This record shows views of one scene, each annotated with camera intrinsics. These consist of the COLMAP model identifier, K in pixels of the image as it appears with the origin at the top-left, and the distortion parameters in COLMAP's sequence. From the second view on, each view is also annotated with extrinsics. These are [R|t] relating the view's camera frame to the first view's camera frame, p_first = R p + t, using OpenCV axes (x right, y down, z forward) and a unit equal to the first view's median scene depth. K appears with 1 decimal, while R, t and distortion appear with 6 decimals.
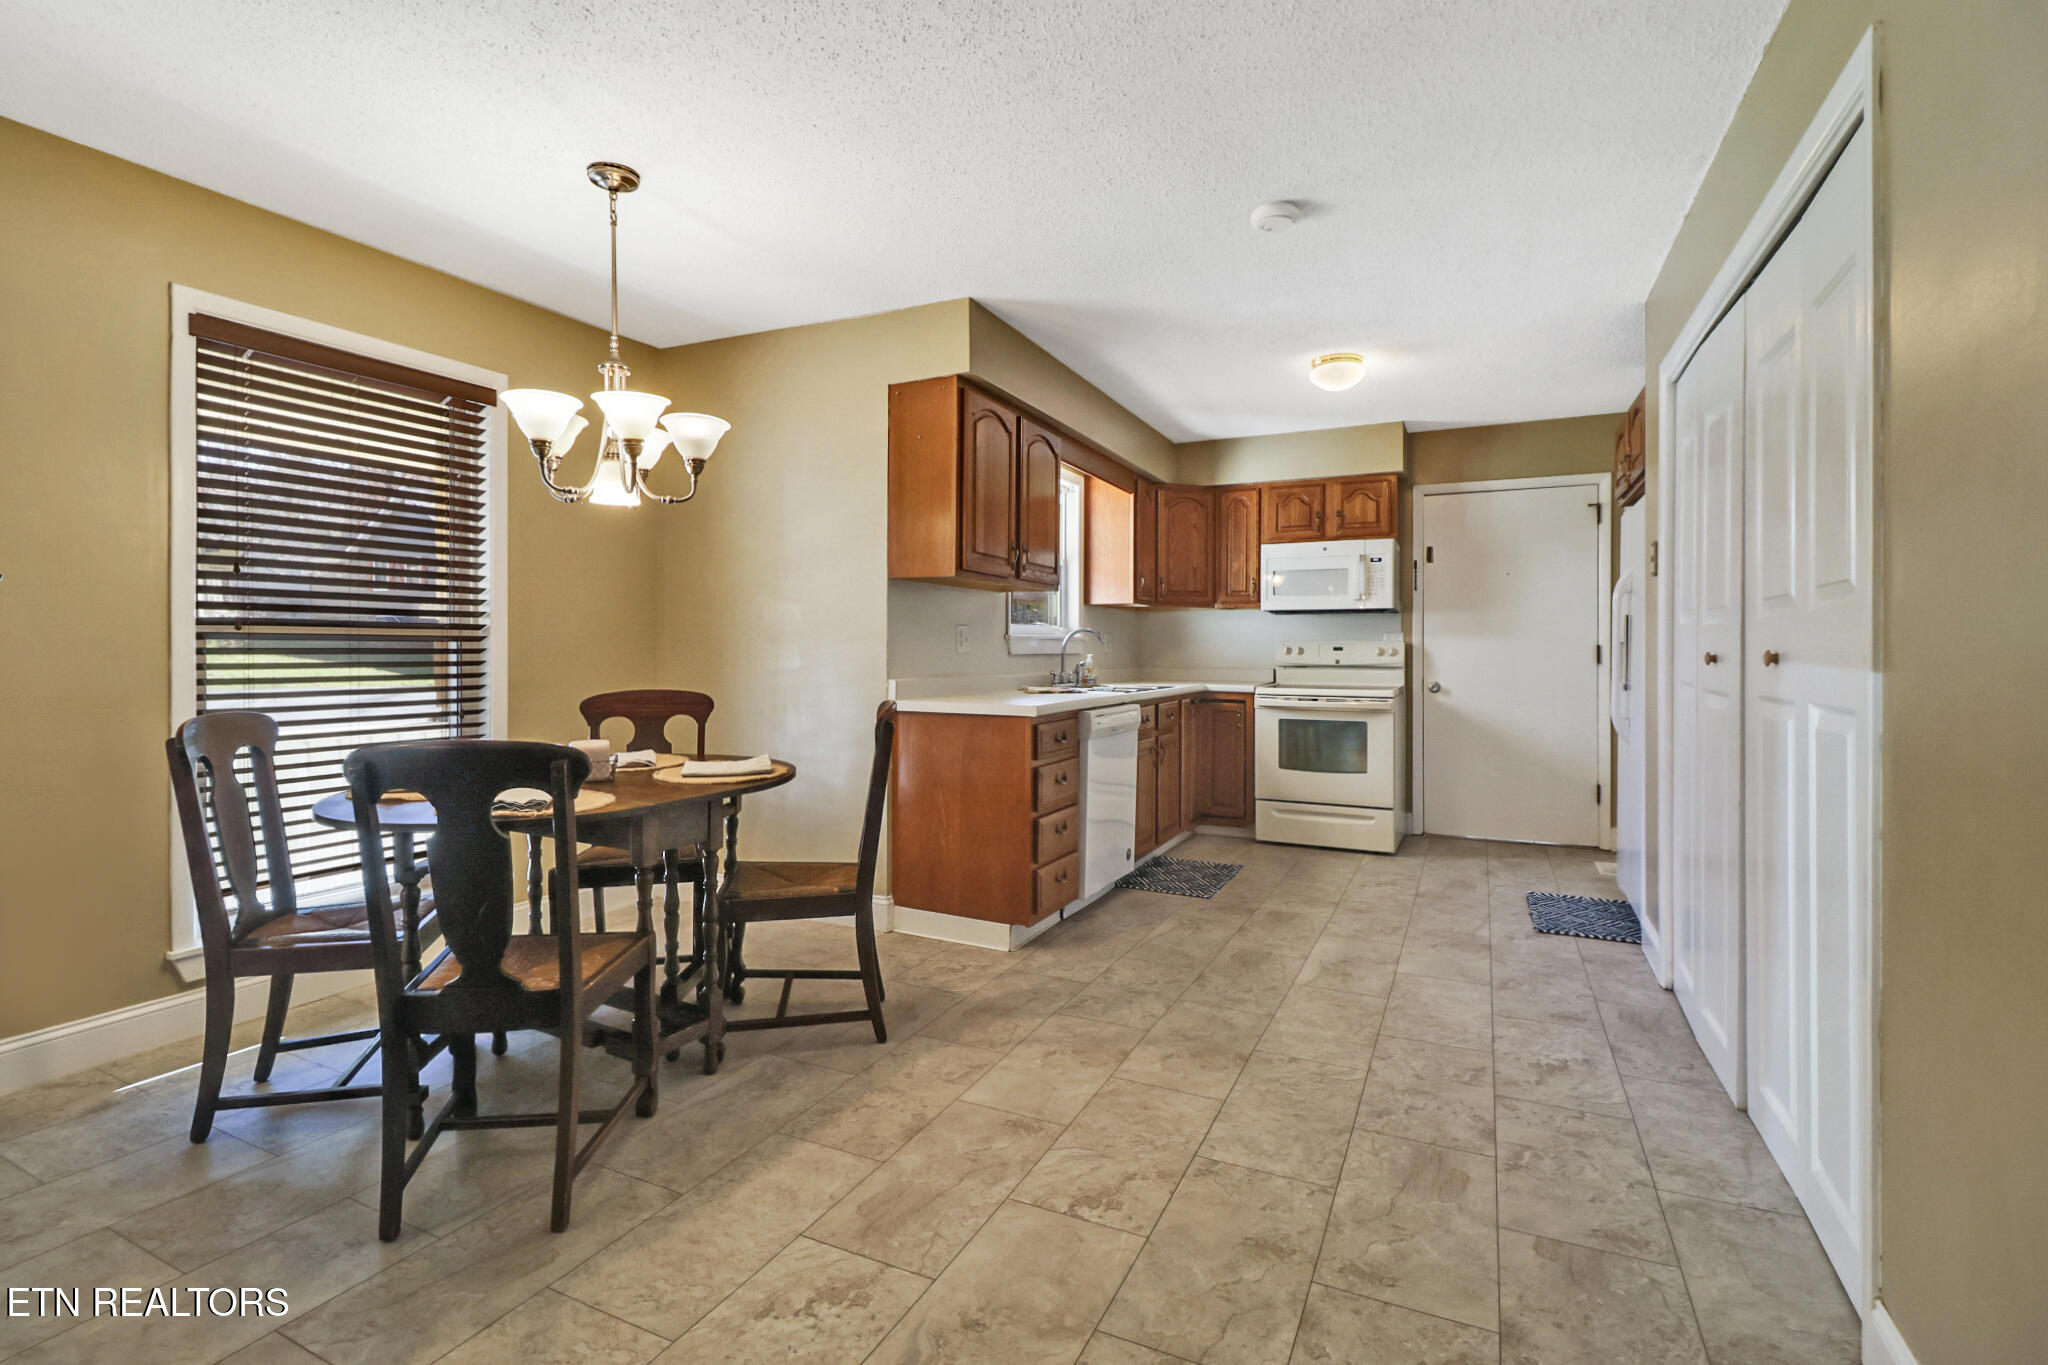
lens RADIAL K [[934.2, 0, 1036.7], [0, 934.2, 655.0], [0, 0, 1]] dist [-0.004250, -0.008114]
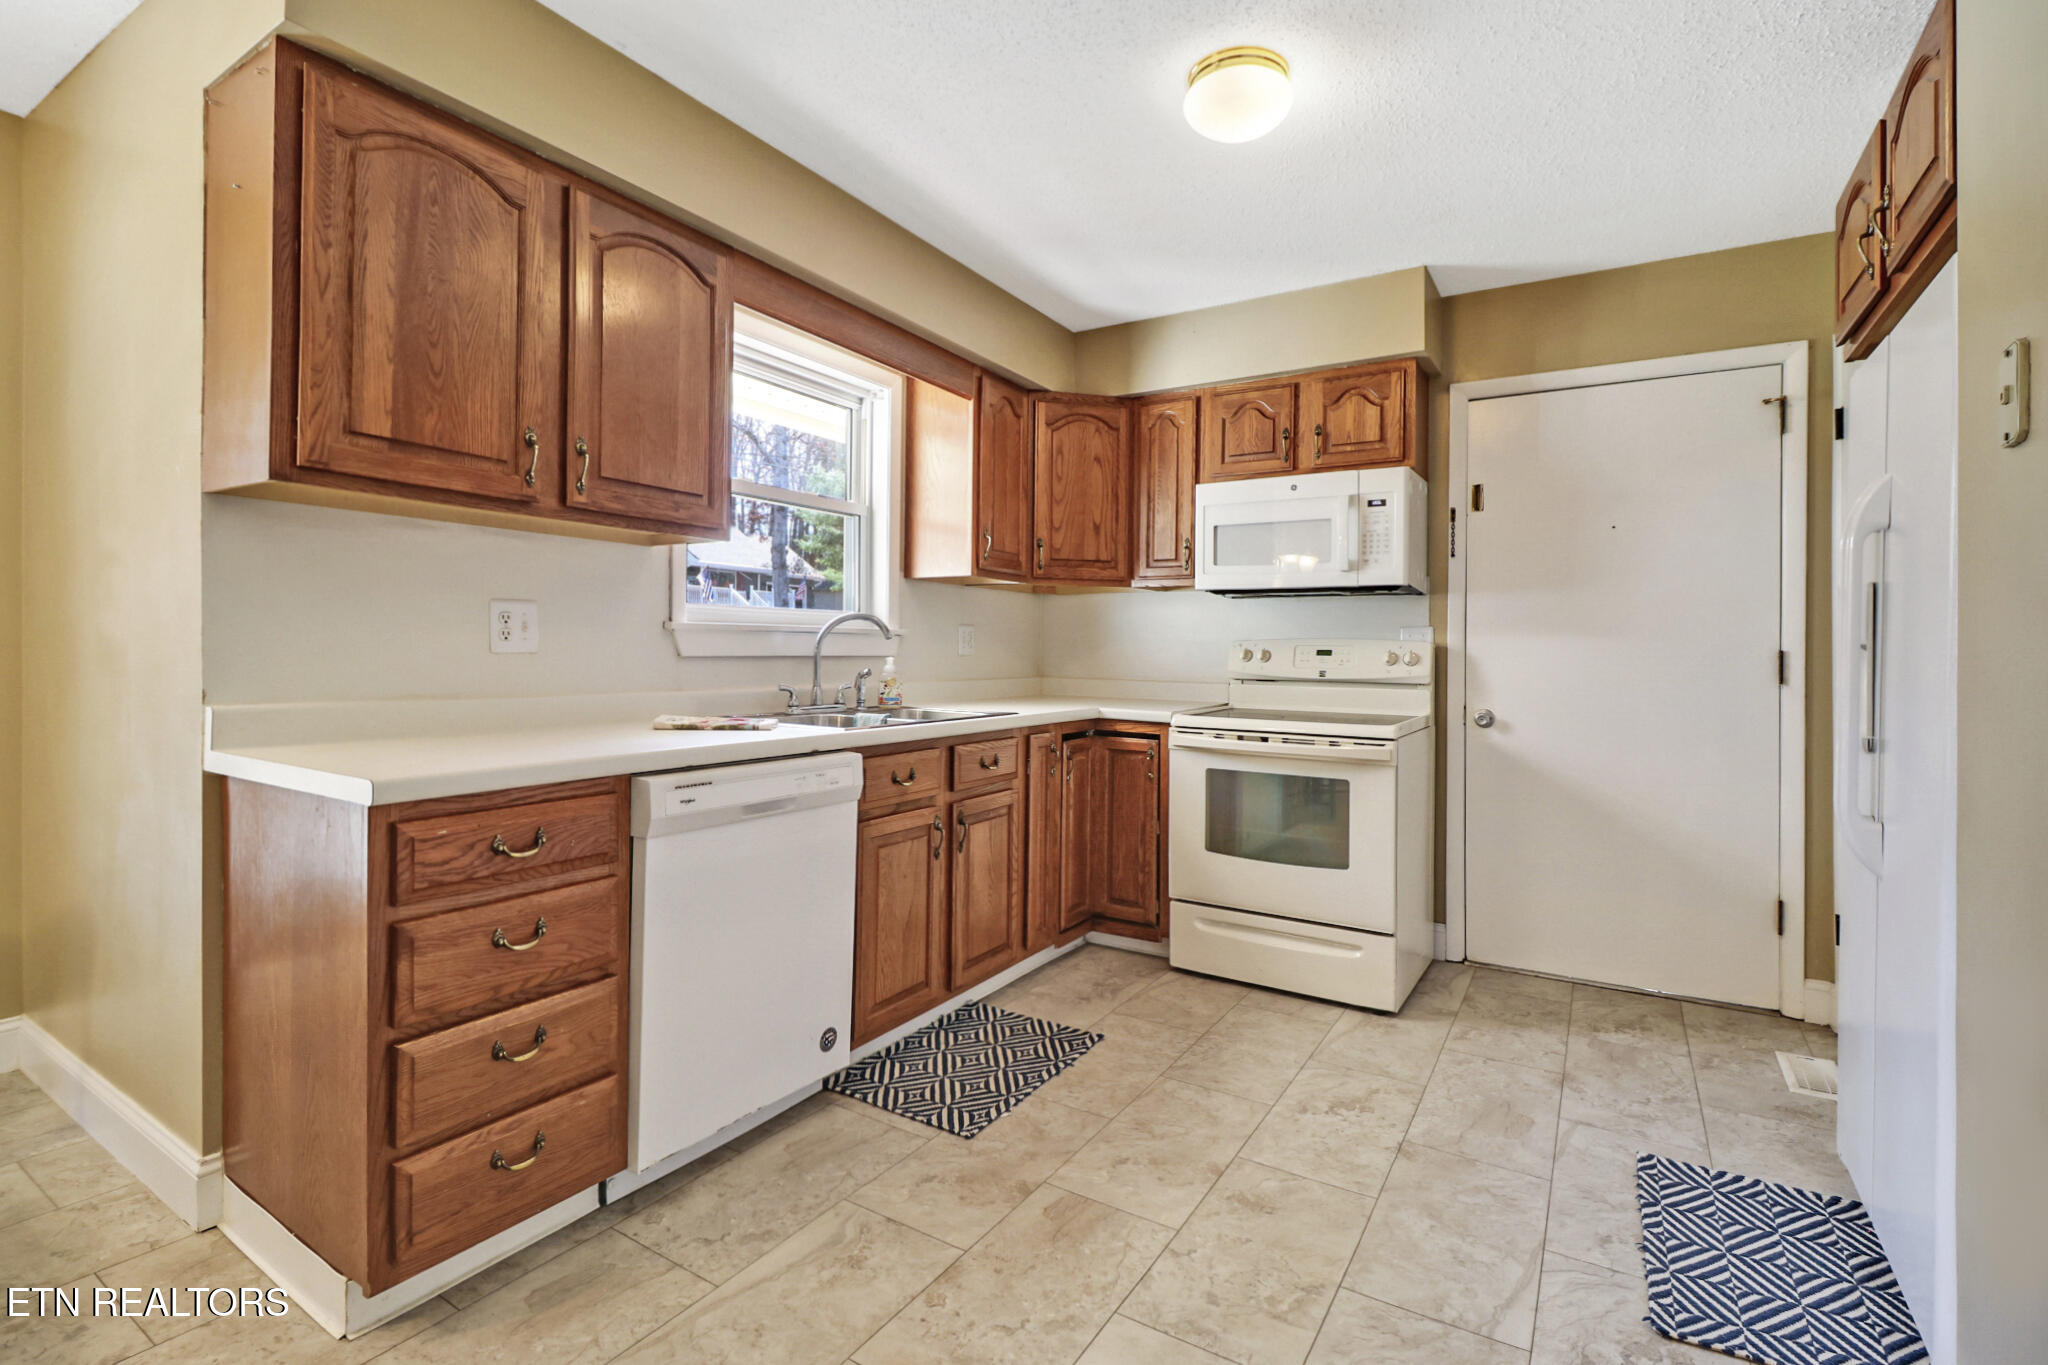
lens RADIAL K [[931.9, 0, 1030.2], [0, 931.9, 646.9], [0, 0, 1]] dist [-0.009602, -0.000037]
pose [[0.993204, 0.009770, -0.115975, 0.230320], [-0.010801, 0.999907, -0.008268, -0.003629], [0.115883, 0.009465, 0.993218, 0.418391]]
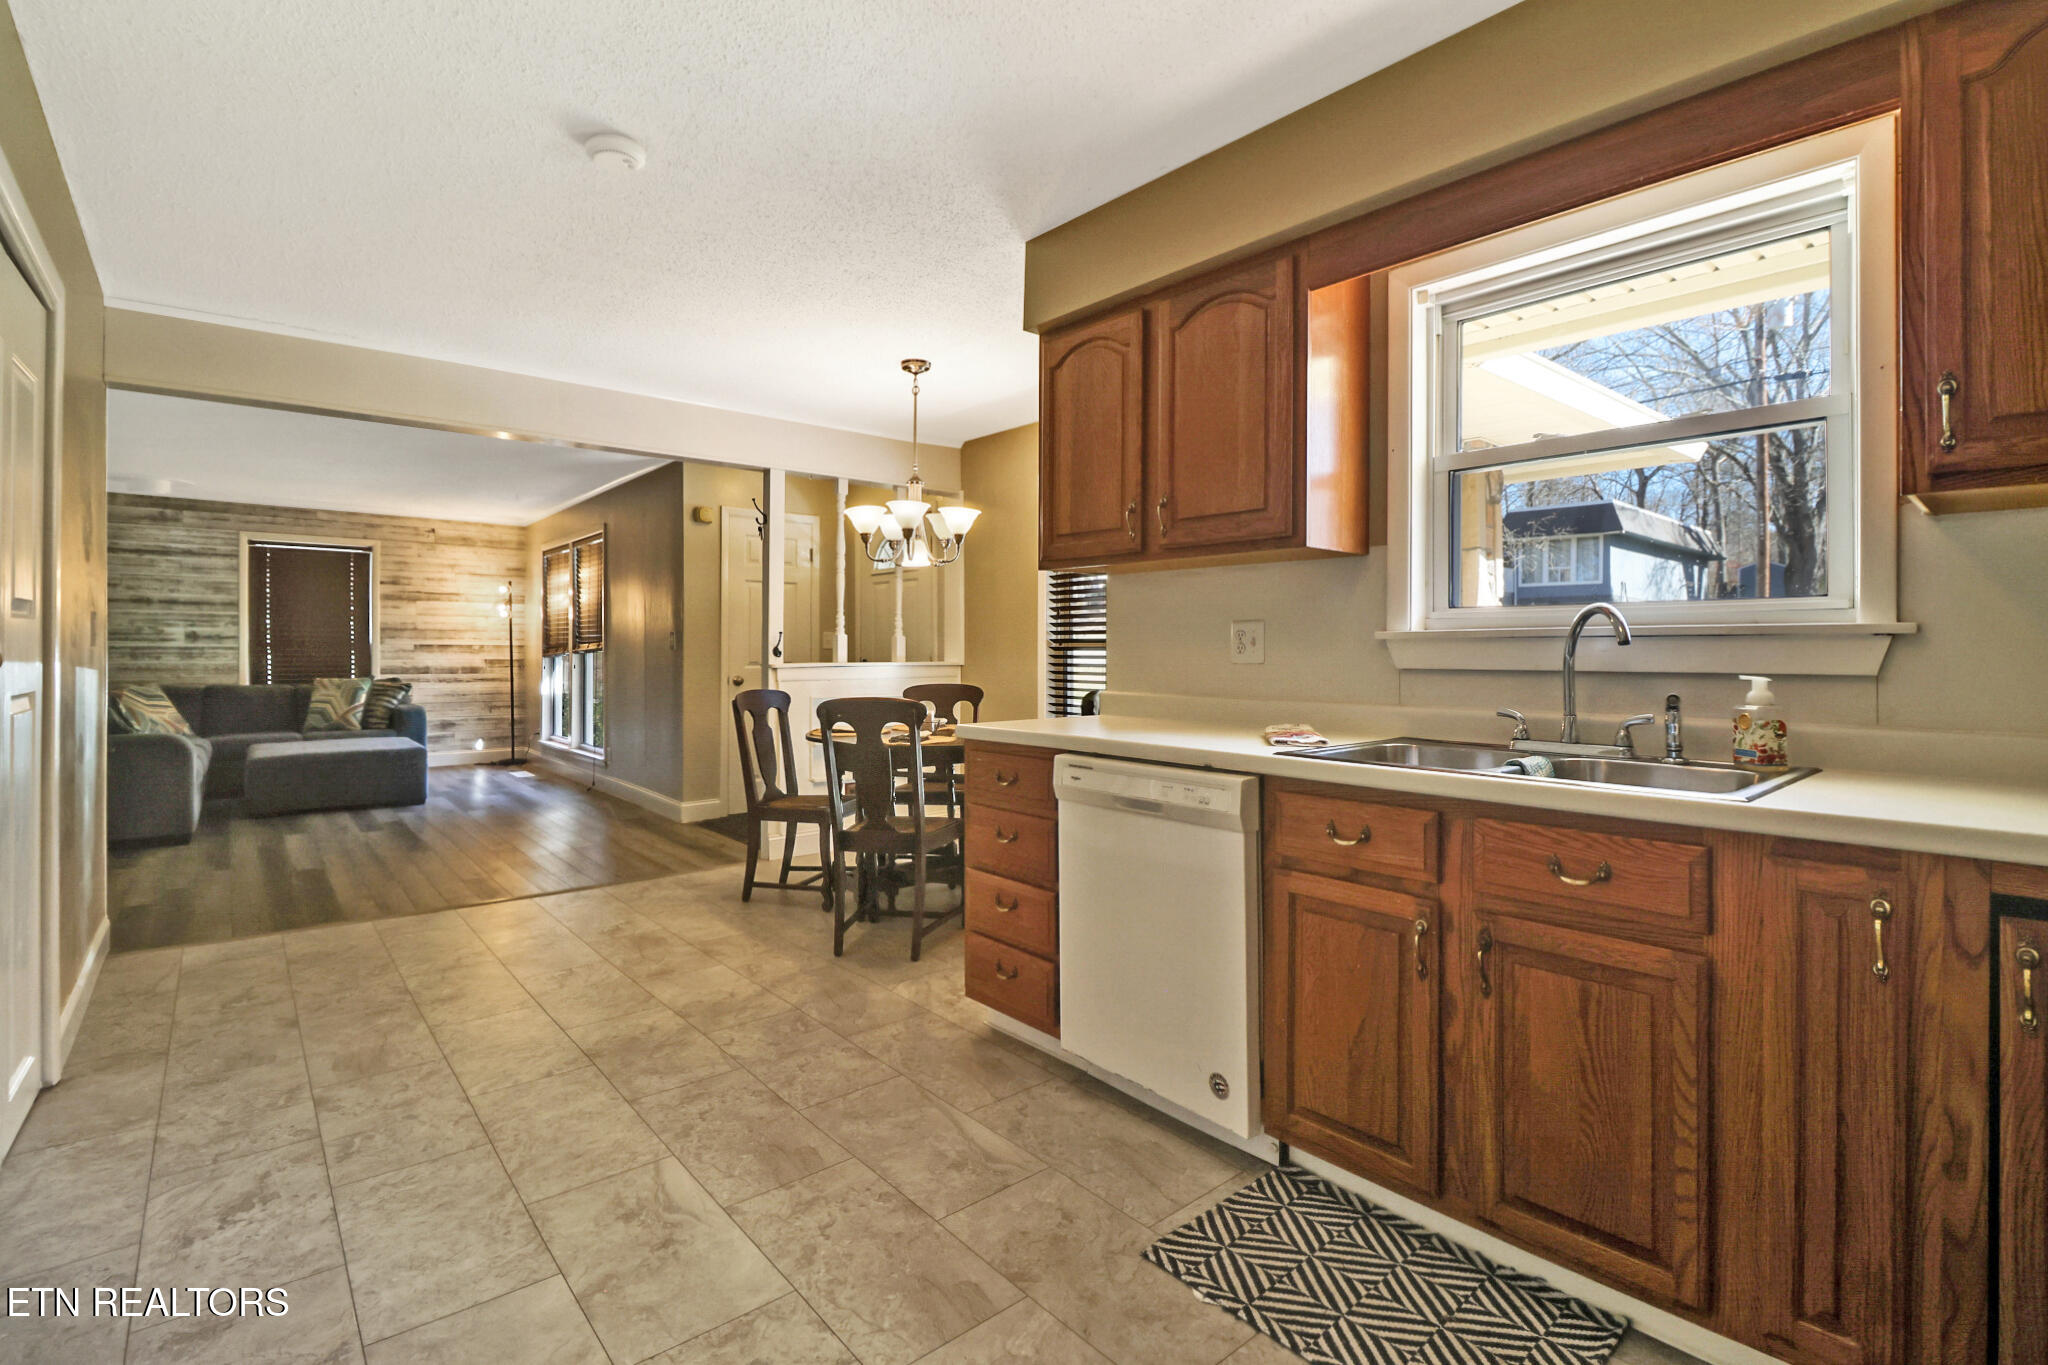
lens RADIAL K [[934.2, 0, 1036.7], [0, 934.2, 655.0], [0, 0, 1]] dist [-0.004250, -0.008114]
pose [[-0.397149, -0.000386, -0.917754, 0.491832], [-0.008202, 0.999961, 0.003129, -0.007572], [0.917718, 0.008770, -0.397136, 0.940462]]
